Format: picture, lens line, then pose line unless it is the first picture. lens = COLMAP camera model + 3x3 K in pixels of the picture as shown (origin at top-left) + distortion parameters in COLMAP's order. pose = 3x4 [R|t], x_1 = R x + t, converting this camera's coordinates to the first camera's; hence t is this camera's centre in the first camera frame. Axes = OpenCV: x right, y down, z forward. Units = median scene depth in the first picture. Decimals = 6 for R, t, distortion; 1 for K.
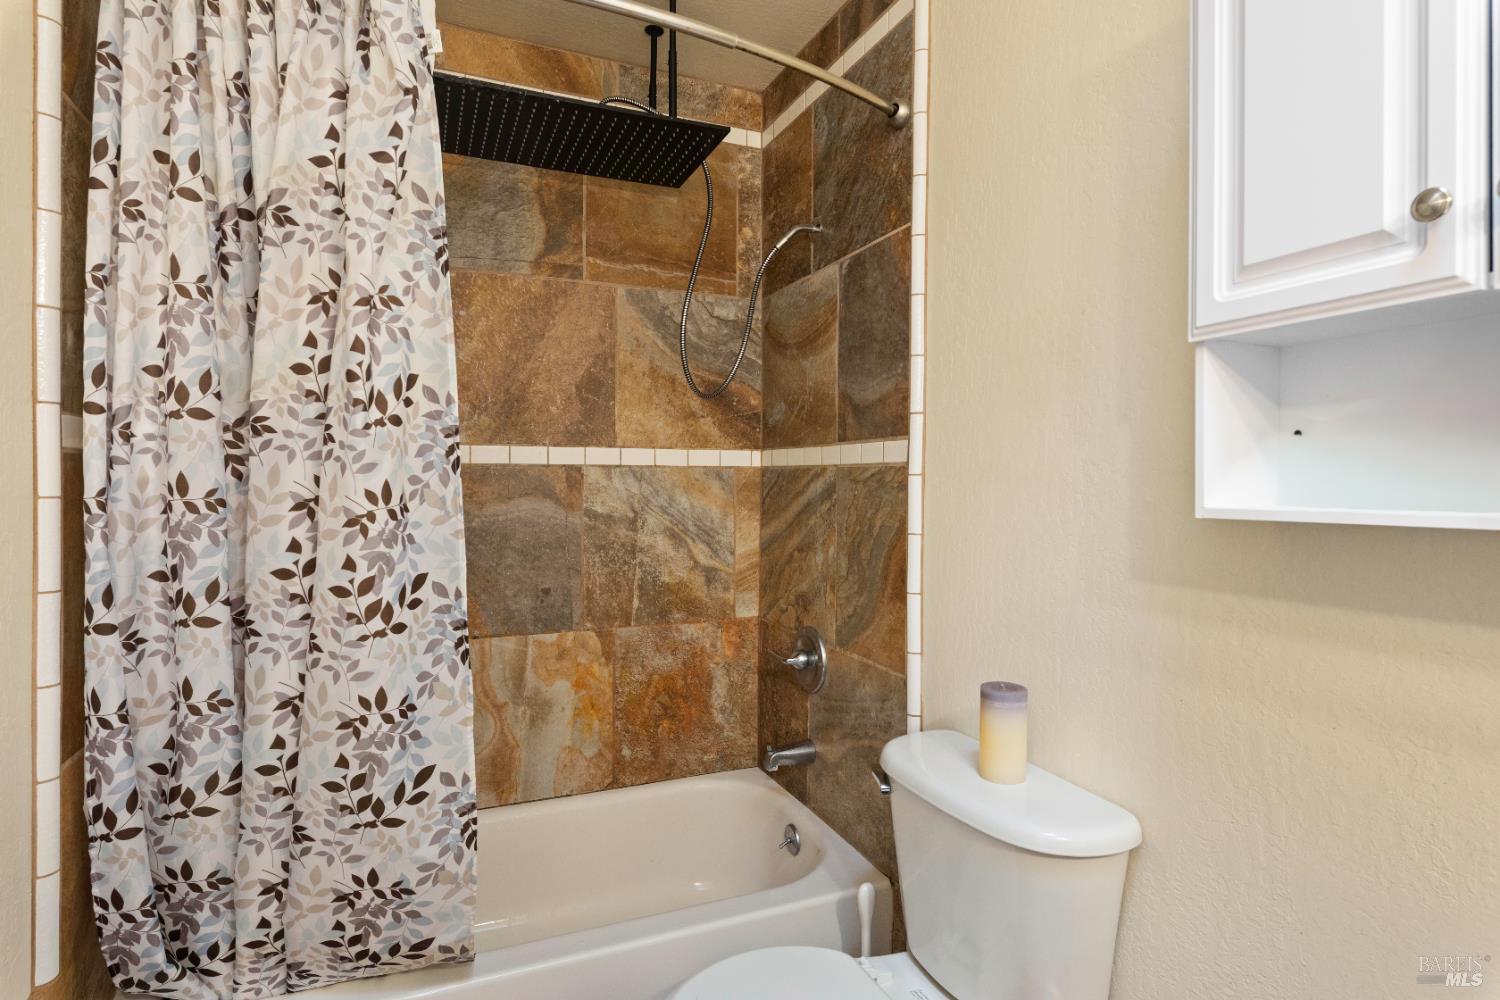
lens RADIAL K [[796.8, 0, 750.0], [0, 796.8, 500.0], [0, 0, 1]] dist [-0.001007, -0.001567]
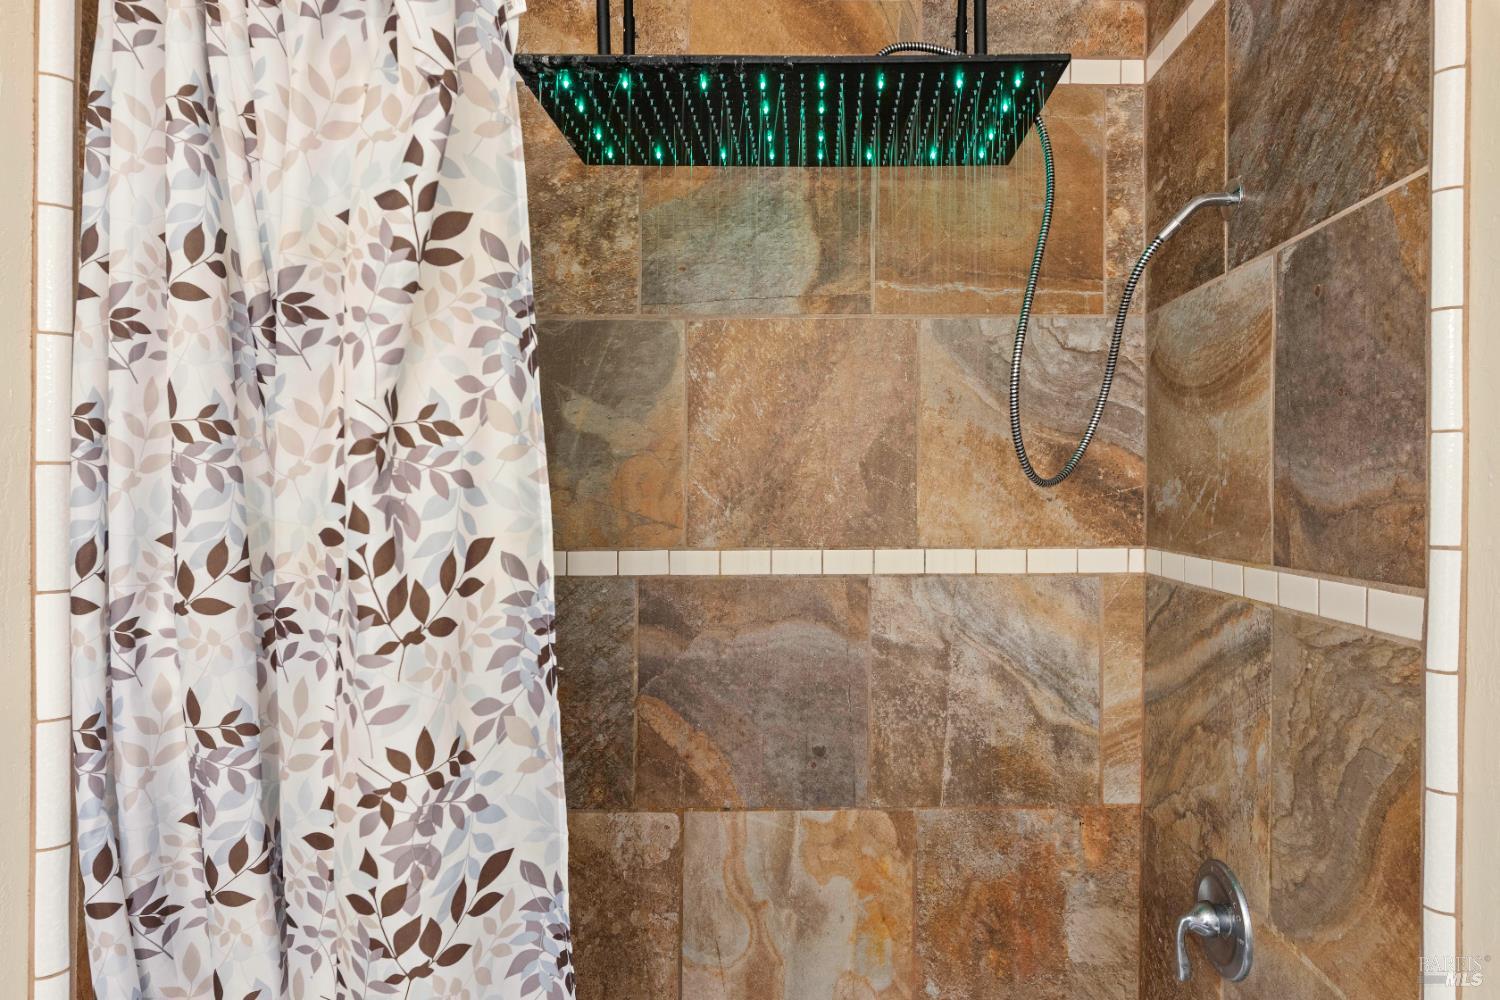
lens RADIAL K [[966.7, 0, 751.4], [0, 966.7, 546.1], [0, 0, 1]] dist [0.000212, -0.002128]
pose [[0.921539, -0.001601, -0.388282, 0.027118], [-0.001573, 0.999968, -0.007856, -0.063629], [0.388282, 0.007850, 0.921507, 0.169358]]
